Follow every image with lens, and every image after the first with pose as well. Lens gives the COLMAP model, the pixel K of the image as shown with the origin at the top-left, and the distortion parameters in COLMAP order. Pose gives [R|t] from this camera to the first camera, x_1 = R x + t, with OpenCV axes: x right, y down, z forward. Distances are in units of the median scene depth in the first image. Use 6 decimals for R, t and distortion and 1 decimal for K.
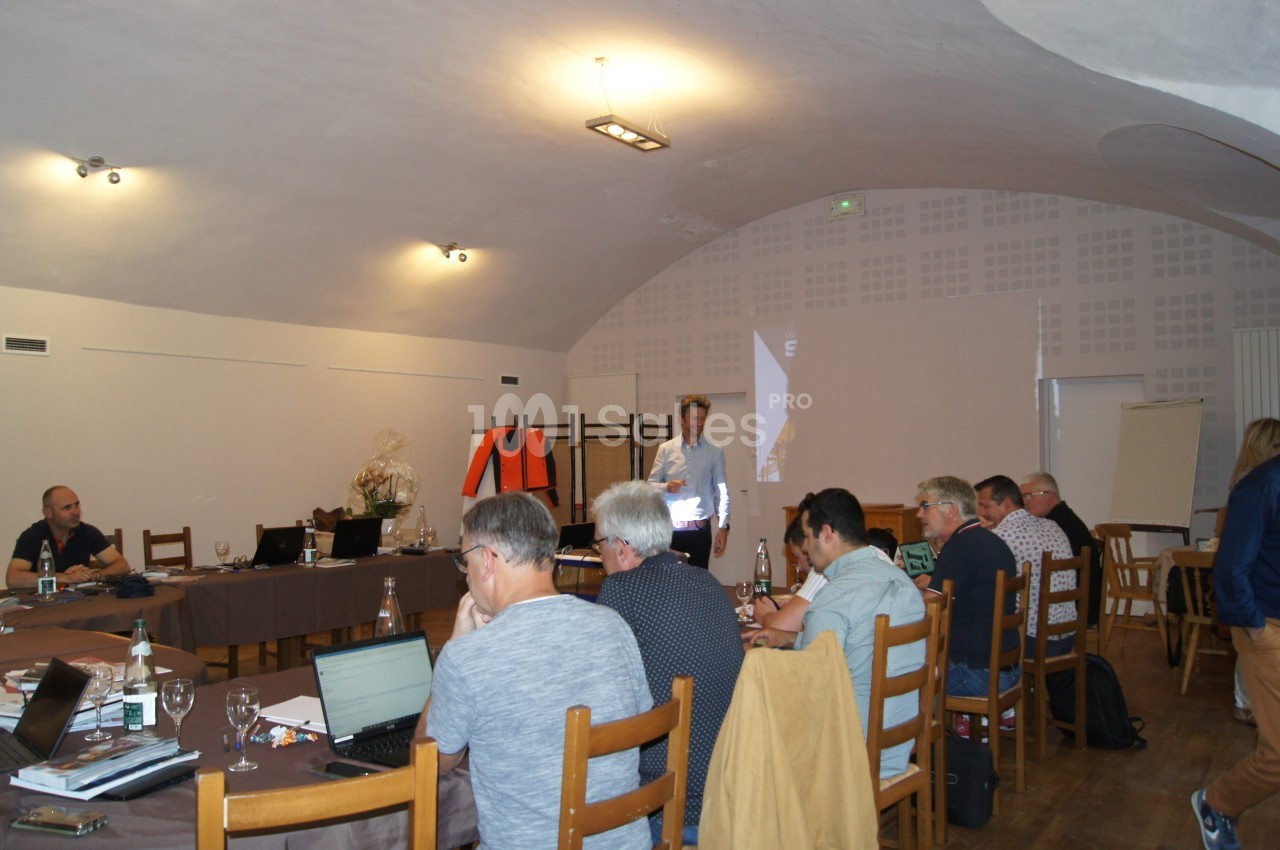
lens RADIAL K [[1019.7, 0, 648.1], [0, 1019.7, 425.3], [0, 0, 1]] dist [-0.078422, -0.000301]
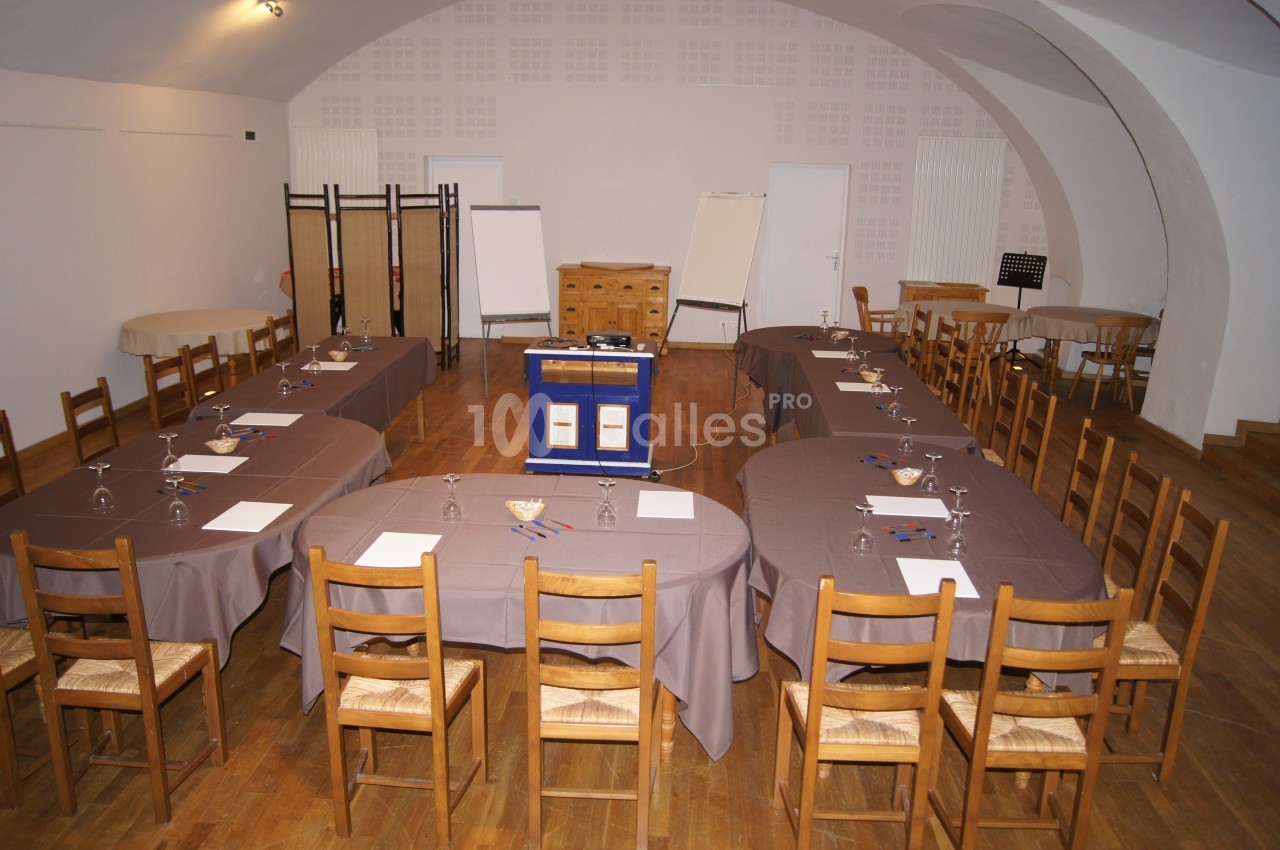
lens RADIAL K [[1019.7, 0, 648.1], [0, 1019.7, 425.3], [0, 0, 1]] dist [-0.078422, -0.000301]
pose [[0.836914, -0.113972, 0.535337, -0.396124], [-0.043666, 0.961059, 0.272873, -0.062027], [-0.545590, -0.251747, 0.799346, 0.012189]]
